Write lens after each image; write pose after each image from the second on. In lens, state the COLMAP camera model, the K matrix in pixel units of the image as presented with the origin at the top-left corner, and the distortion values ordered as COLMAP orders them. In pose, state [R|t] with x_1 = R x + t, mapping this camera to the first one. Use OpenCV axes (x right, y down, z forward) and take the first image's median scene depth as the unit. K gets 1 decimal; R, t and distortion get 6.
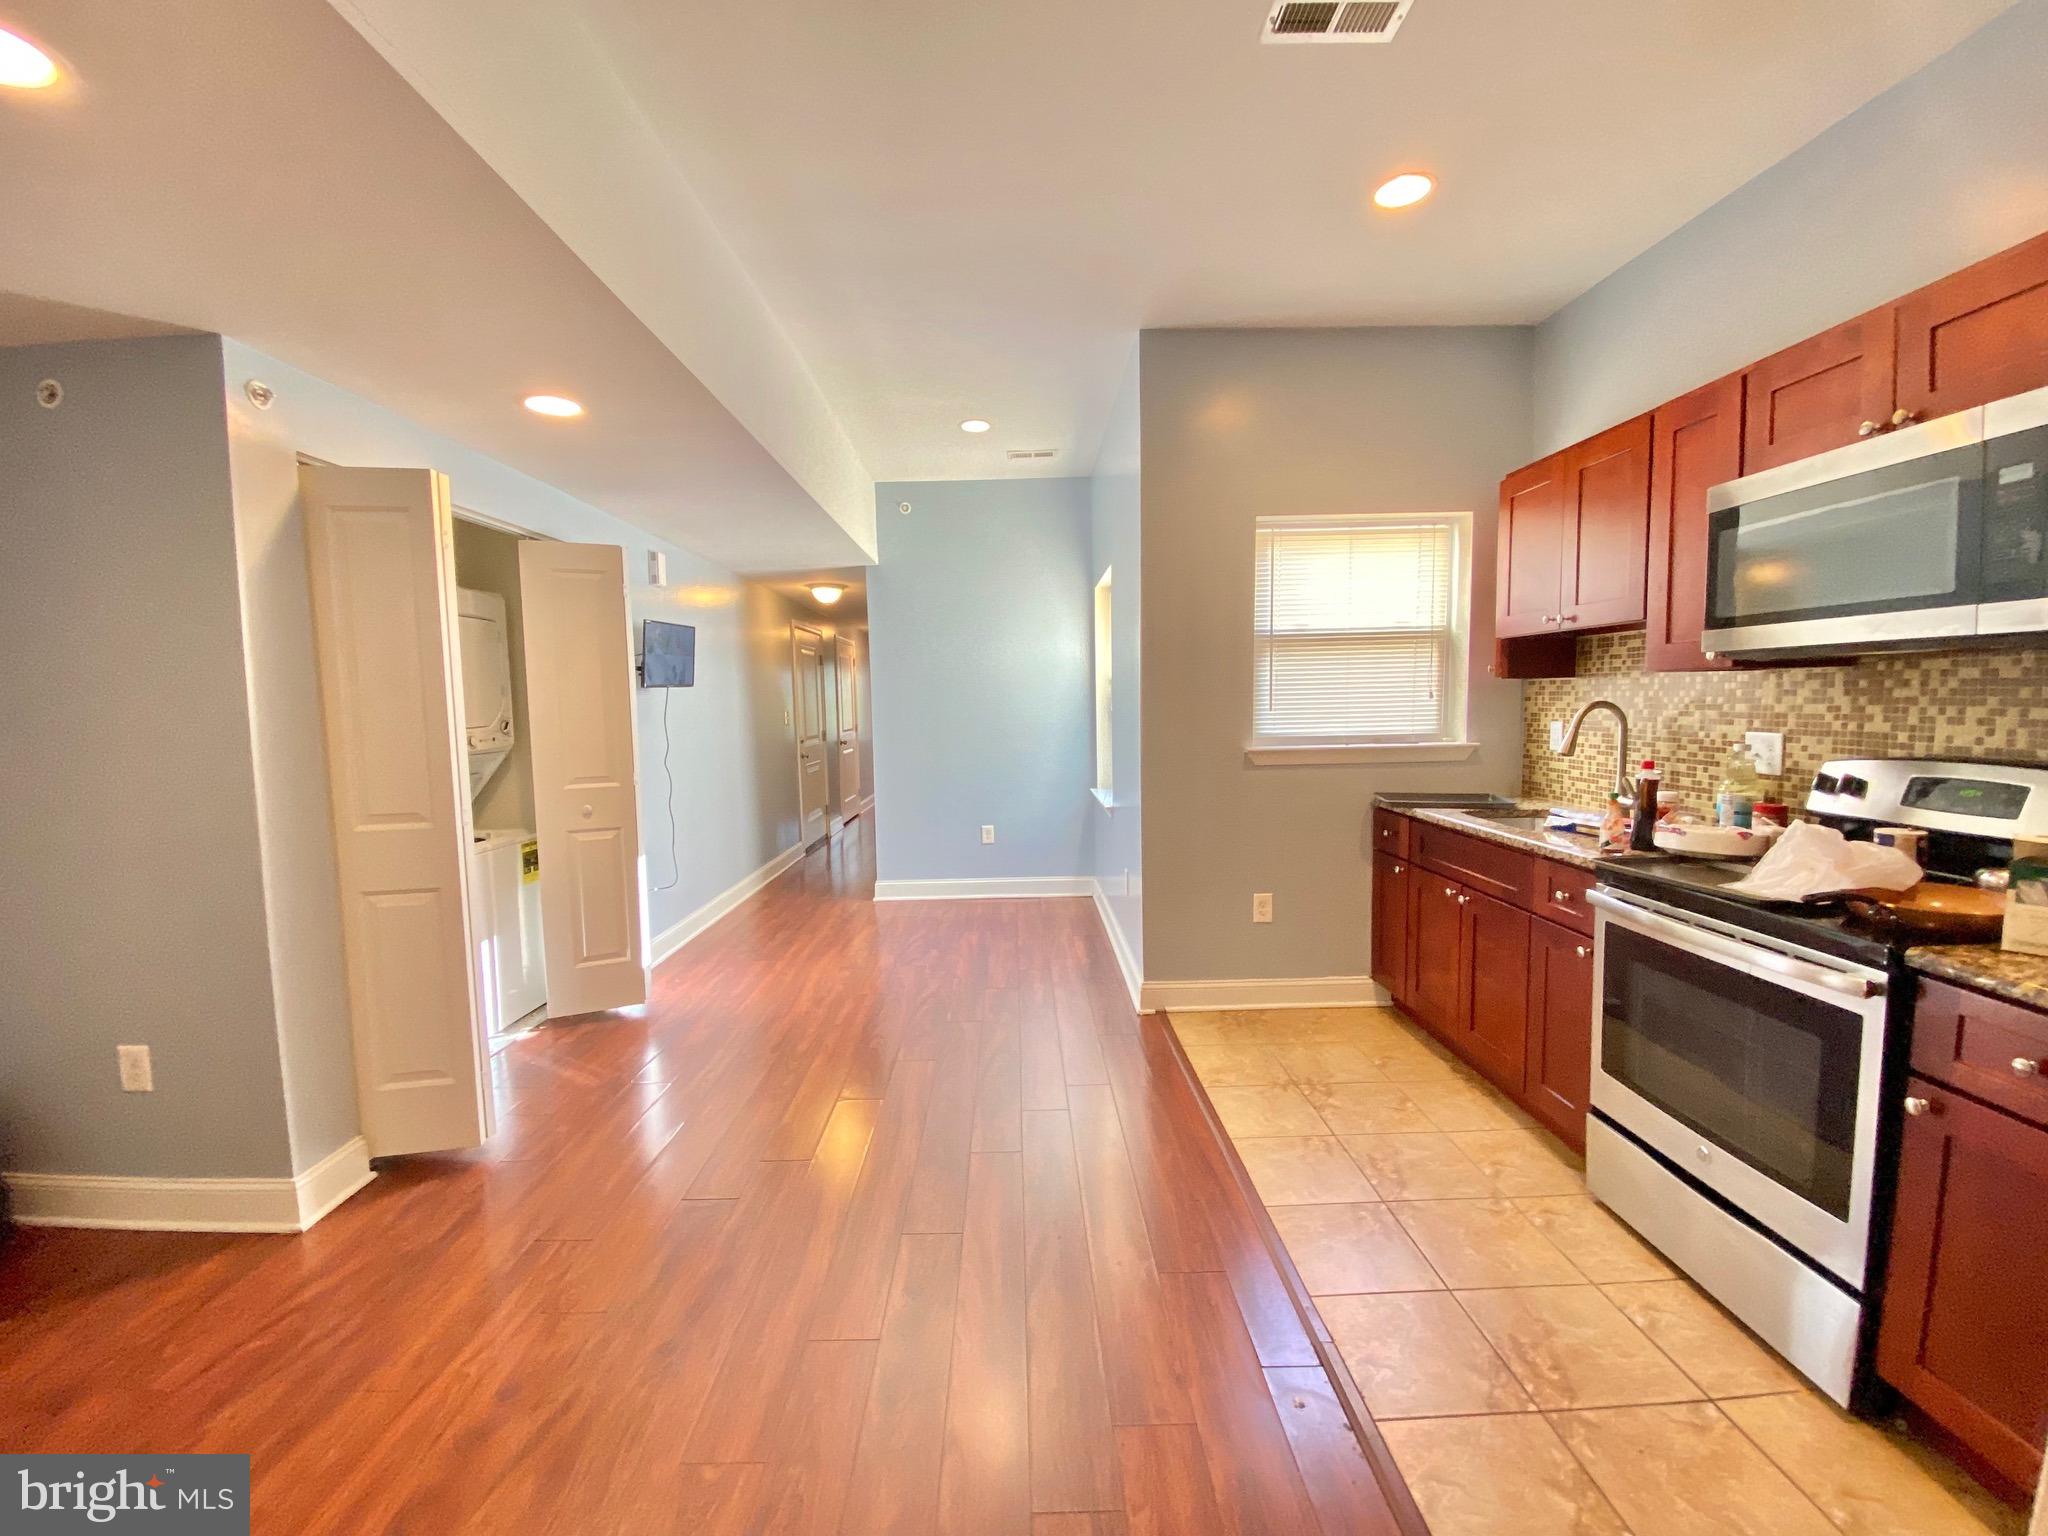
lens RADIAL K [[836.8, 0, 1029.5], [0, 836.8, 766.2], [0, 0, 1]] dist [-0.000344, -0.002562]
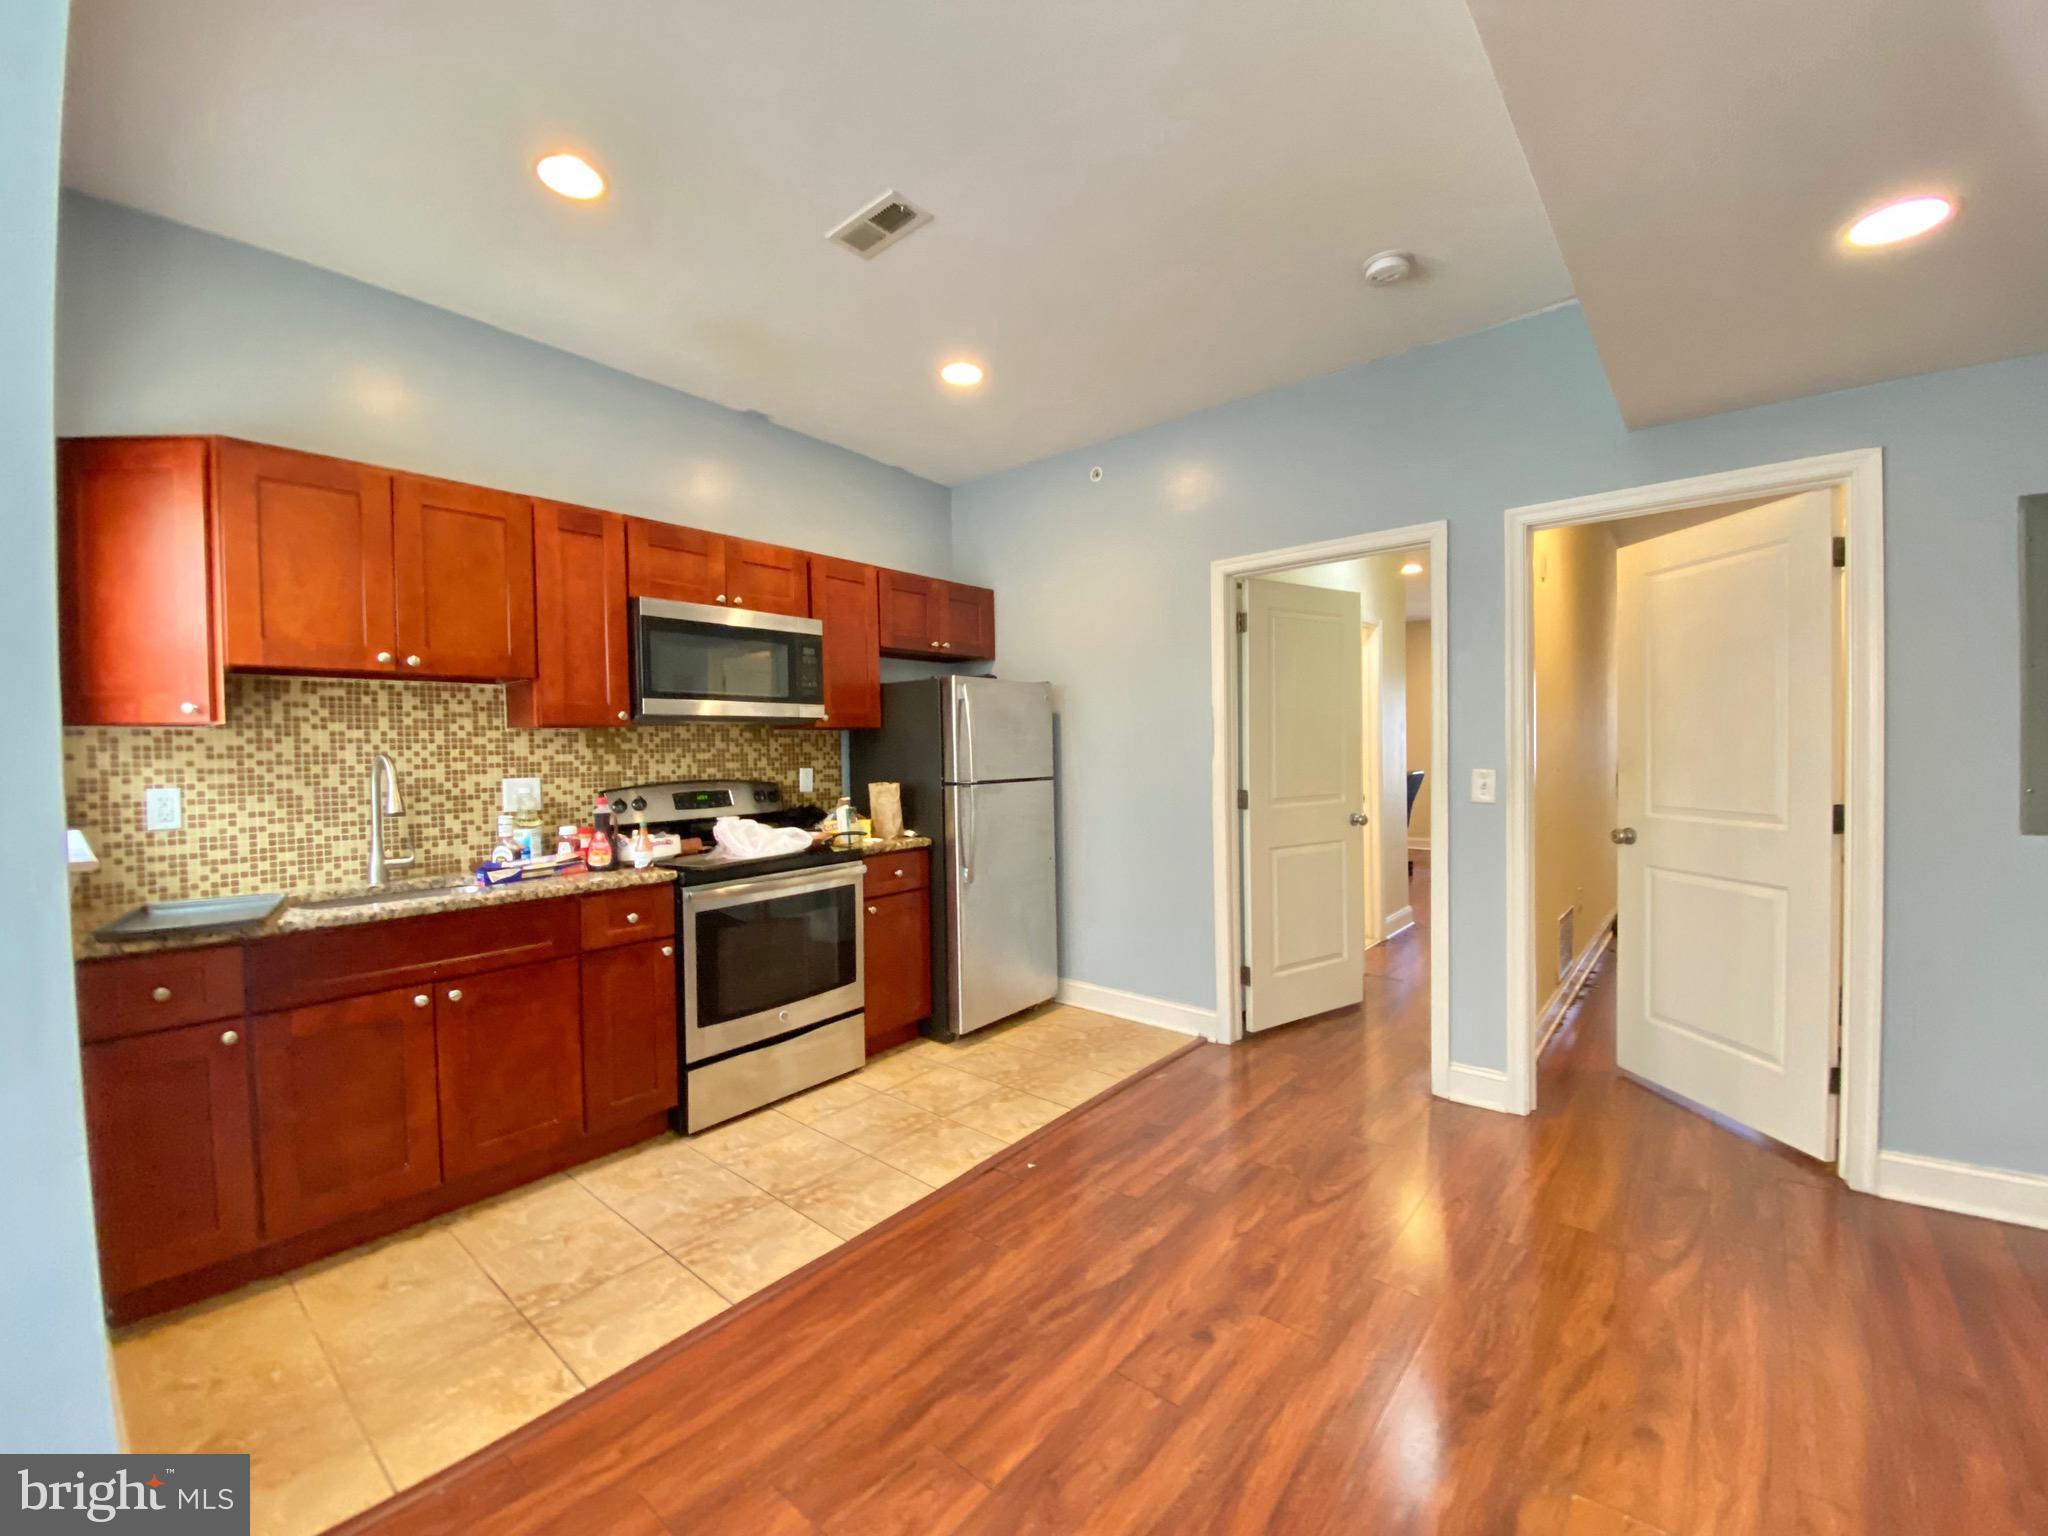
lens RADIAL K [[836.8, 0, 1017.0], [0, 836.8, 768.3], [0, 0, 1]] dist [-0.000344, -0.002562]
pose [[-0.744472, 0.013051, 0.667526, -0.523949], [0.083153, 0.993837, 0.073308, -0.088281], [-0.662456, 0.110083, -0.740969, 1.485440]]
